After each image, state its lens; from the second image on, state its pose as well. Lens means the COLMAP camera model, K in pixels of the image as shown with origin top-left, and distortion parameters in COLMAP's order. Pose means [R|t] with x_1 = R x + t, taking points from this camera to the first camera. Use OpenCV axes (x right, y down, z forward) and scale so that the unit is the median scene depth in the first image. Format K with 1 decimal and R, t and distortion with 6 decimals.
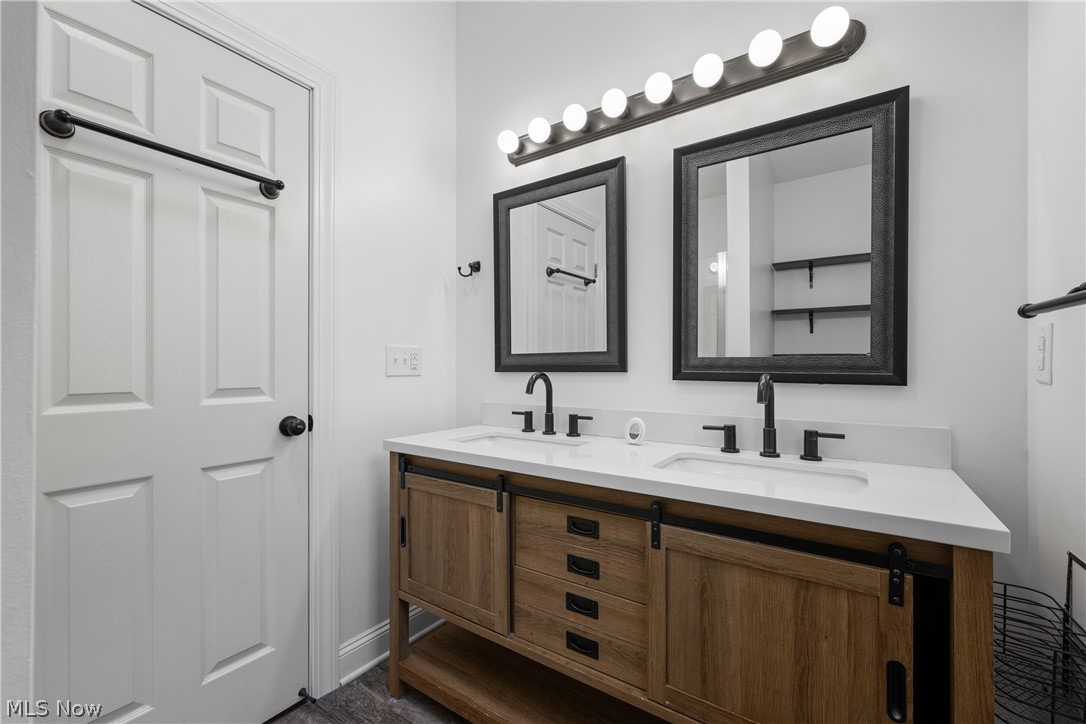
lens RADIAL K [[458.3, 0, 546.6], [0, 458.3, 364.0], [0, 0, 1]] dist [-0.002927, 0.000241]
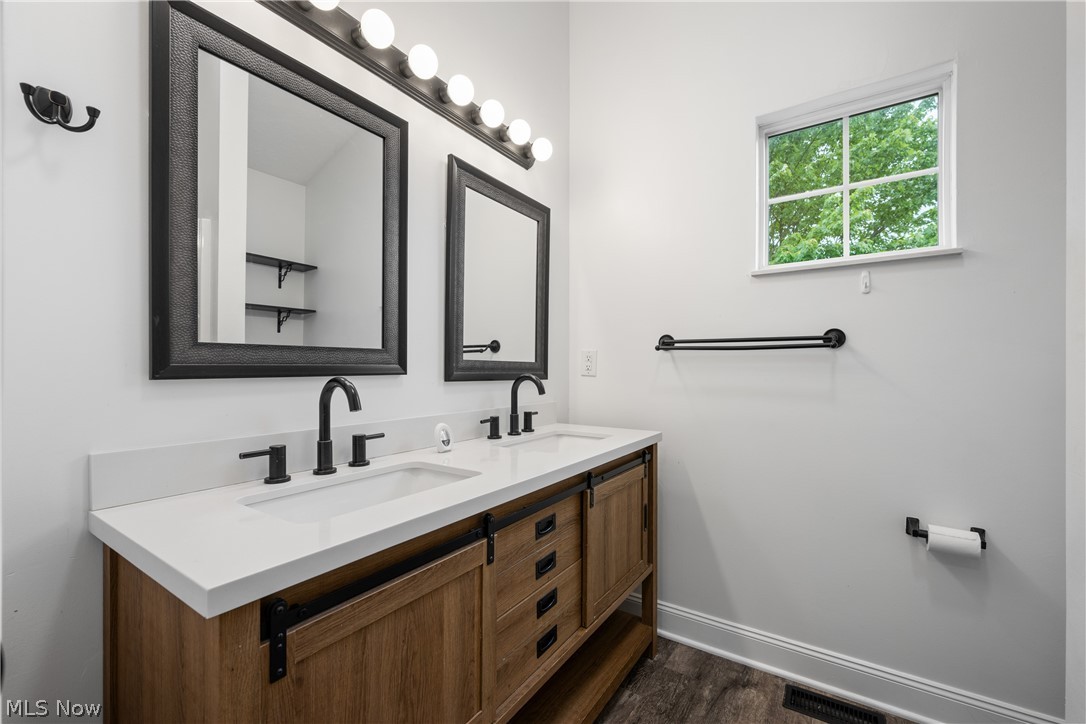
lens RADIAL K [[458.3, 0, 549.9], [0, 458.3, 367.4], [0, 0, 1]] dist [-0.002927, 0.000241]
pose [[-0.037944, -0.000336, 0.999280, -0.699611], [-0.011312, 0.999936, -0.000093, 0.001255], [-0.999216, -0.011307, -0.037945, 0.767018]]
